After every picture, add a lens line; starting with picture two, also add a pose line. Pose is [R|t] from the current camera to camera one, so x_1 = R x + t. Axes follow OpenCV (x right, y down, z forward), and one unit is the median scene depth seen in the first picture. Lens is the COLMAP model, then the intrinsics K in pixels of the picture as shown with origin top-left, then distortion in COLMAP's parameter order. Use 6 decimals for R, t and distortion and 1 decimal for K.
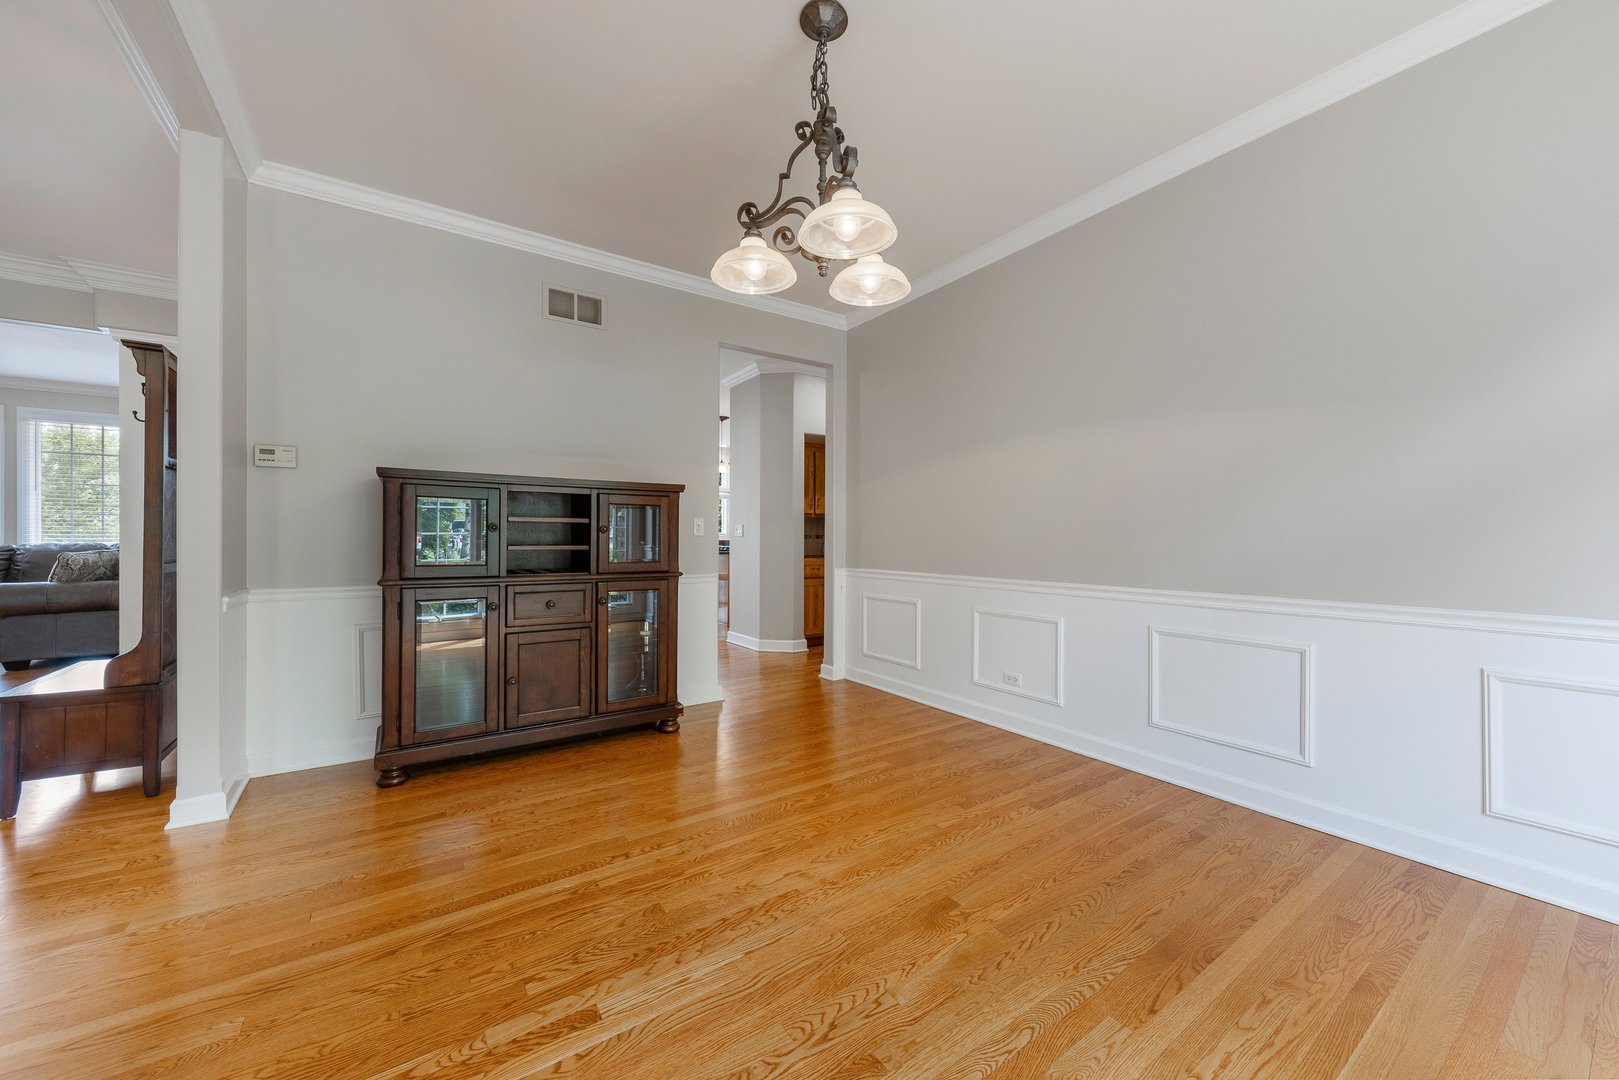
lens RADIAL K [[617.4, 0, 828.0], [0, 617.4, 541.5], [0, 0, 1]] dist [-0.000026, -0.000177]
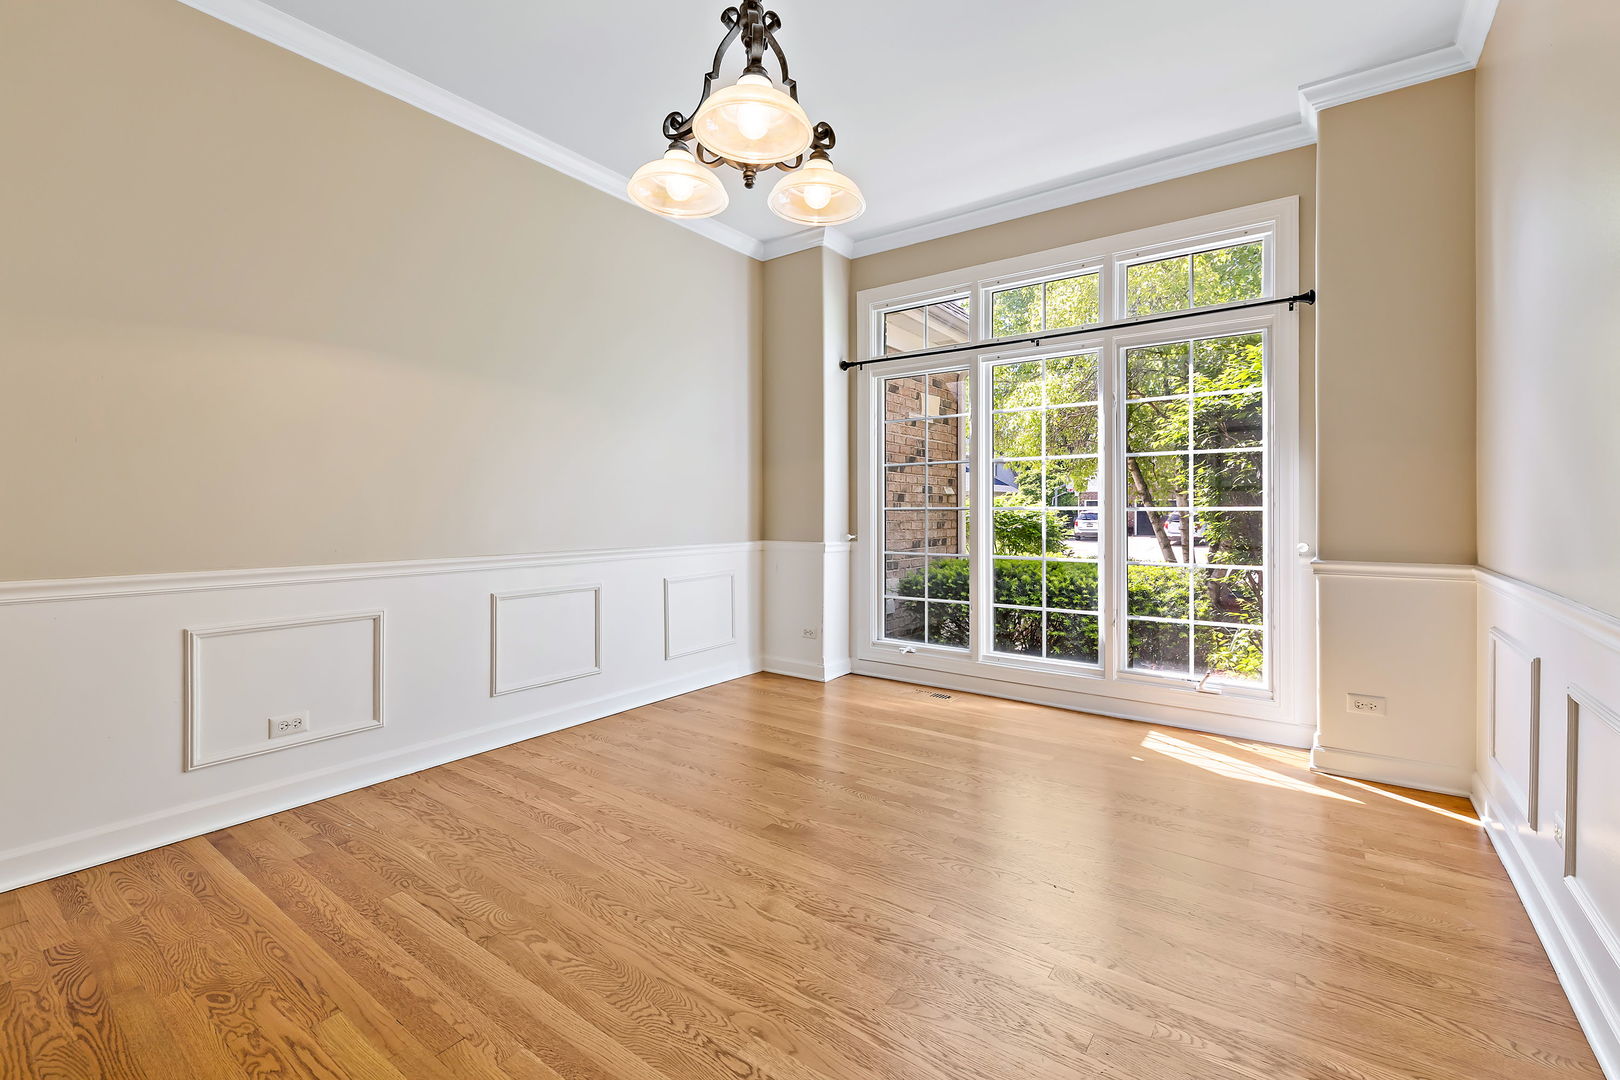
lens RADIAL K [[672.5, 0, 812.3], [0, 672.5, 522.2], [0, 0, 1]] dist [0.002865, 0.000116]
pose [[-0.318838, -0.024403, 0.947495, -0.775889], [0.004618, 0.999617, 0.027299, -0.004737], [-0.947798, 0.013080, -0.318603, 1.043941]]
